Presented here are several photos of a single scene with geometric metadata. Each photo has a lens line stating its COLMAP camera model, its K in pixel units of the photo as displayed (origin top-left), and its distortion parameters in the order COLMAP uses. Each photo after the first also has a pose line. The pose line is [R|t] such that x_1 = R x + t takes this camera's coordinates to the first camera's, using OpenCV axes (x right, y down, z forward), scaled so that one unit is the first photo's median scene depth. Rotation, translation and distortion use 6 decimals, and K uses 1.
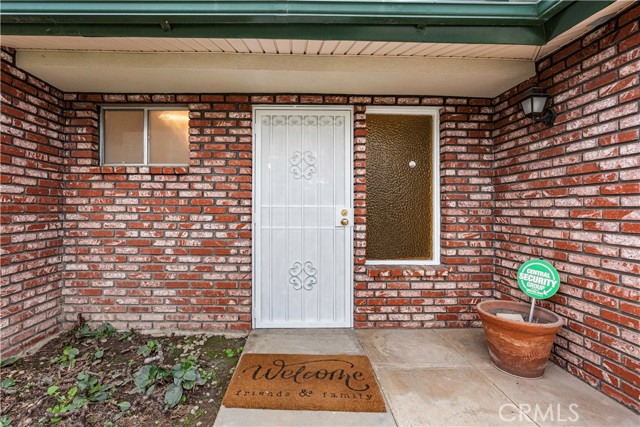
lens RADIAL K [[280.4, 0, 317.1], [0, 280.4, 211.2], [0, 0, 1]] dist [0.001790, -0.000004]
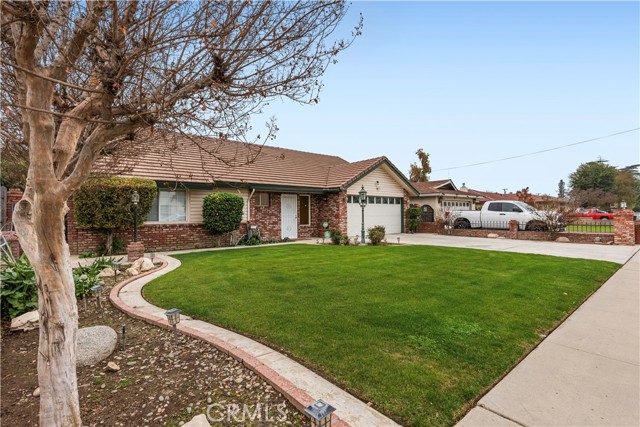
lens RADIAL K [[330.8, 0, 320.7], [0, 330.8, 212.5], [0, 0, 1]] dist [-0.000003, 0.000000]
pose [[0.759552, -0.009134, 0.650383, -3.506601], [0.003911, 0.999947, 0.009475, -0.105010], [-0.650435, -0.004653, 0.759547, -3.895785]]
